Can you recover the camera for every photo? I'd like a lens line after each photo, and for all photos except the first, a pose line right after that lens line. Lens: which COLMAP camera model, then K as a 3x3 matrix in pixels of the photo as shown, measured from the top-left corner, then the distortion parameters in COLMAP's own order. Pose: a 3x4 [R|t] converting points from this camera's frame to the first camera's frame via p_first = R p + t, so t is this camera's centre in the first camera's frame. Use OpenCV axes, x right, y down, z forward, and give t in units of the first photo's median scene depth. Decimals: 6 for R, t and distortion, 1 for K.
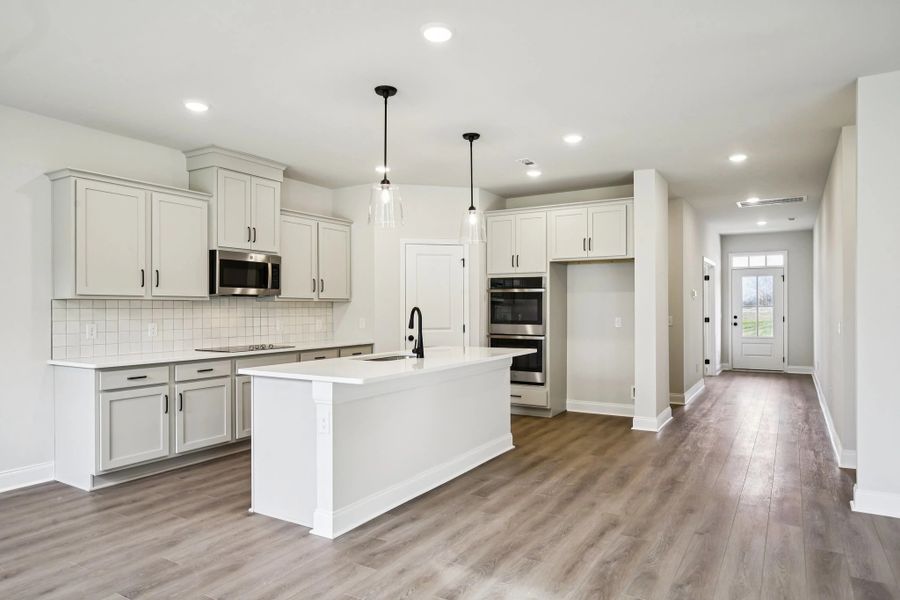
lens RADIAL K [[578.0, 0, 453.0], [0, 578.0, 301.8], [0, 0, 1]] dist [-0.003263, 0.000195]
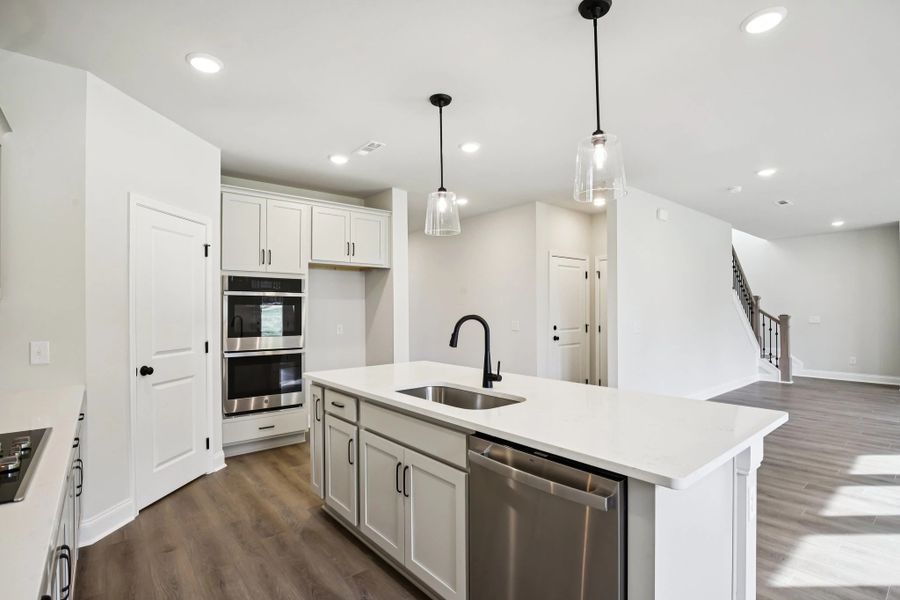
lens RADIAL K [[423.4, 0, 455.1], [0, 423.4, 304.1], [0, 0, 1]] dist [-0.031075, 0.000735]
pose [[0.324059, 0.015864, 0.945904, -0.454986], [-0.003579, 0.999873, -0.015543, 0.003139], [-0.946030, 0.001652, 0.324074, 0.733526]]
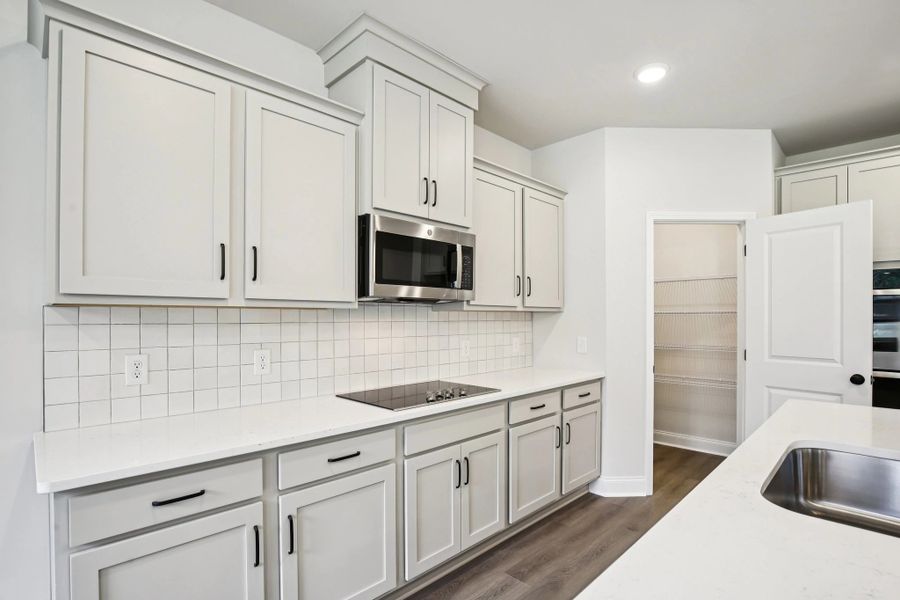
lens RADIAL K [[440.1, 0, 444.2], [0, 440.1, 315.8], [0, 0, 1]] dist [-0.013428, 0.000021]
pose [[0.968715, 0.005188, -0.248123, -0.236981], [-0.003060, 0.999955, 0.008961, 0.000232], [0.248158, -0.007922, 0.968687, 0.609703]]
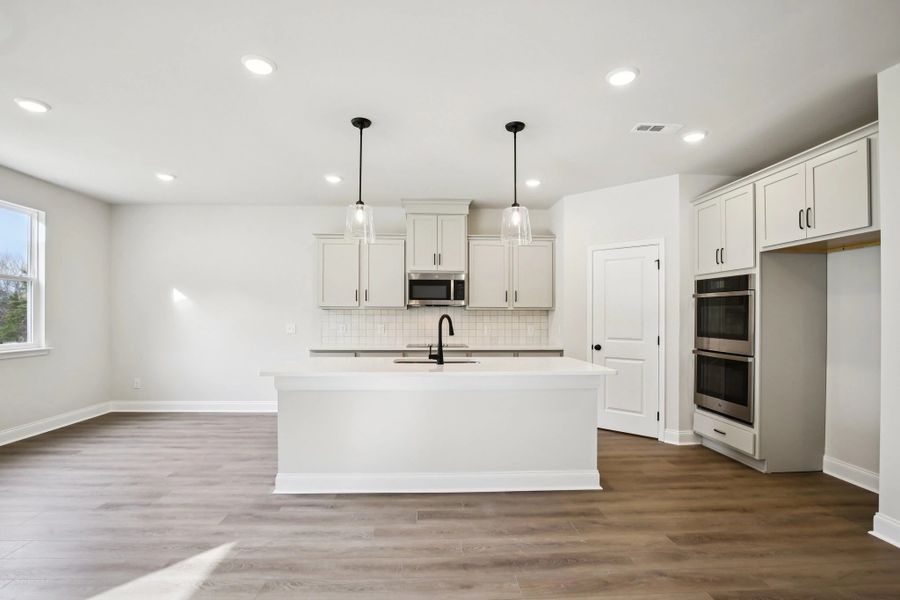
lens RADIAL K [[423.4, 0, 435.2], [0, 423.4, 313.4], [0, 0, 1]] dist [-0.031075, 0.000735]
pose [[0.542488, 0.001525, -0.840062, 0.475306], [0.001285, 0.999996, 0.002645, 0.004670], [0.840063, -0.002514, 0.542483, 0.491761]]
